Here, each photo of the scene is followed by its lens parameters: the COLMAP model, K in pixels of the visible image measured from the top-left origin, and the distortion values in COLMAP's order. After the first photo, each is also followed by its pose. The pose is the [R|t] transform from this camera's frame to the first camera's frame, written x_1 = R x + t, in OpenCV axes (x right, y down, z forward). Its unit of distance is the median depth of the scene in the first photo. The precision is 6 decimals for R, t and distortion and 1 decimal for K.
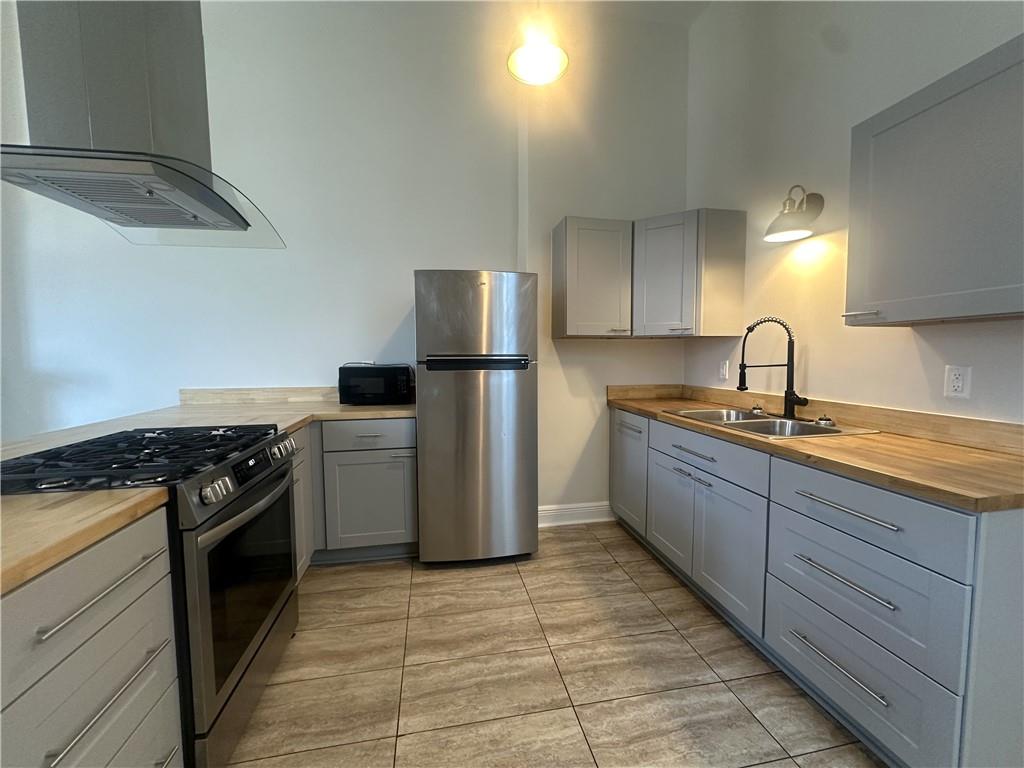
lens RADIAL K [[406.9, 0, 513.1], [0, 406.9, 386.8], [0, 0, 1]] dist [-0.004113, 0.001528]
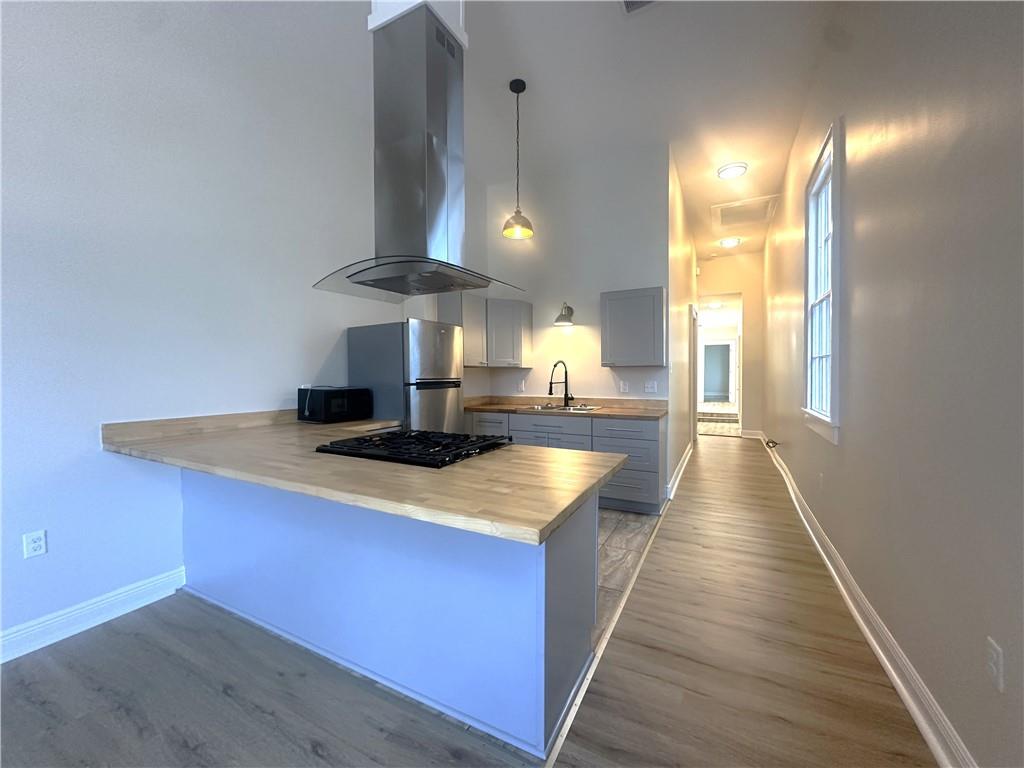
lens RADIAL K [[406.9, 0, 517.6], [0, 406.9, 384.7], [0, 0, 1]] dist [-0.004113, 0.001528]
pose [[0.617353, -0.017415, 0.786494, -1.102564], [0.061913, 0.997730, -0.026506, 0.000887], [-0.784247, 0.065058, 0.617029, -0.135478]]
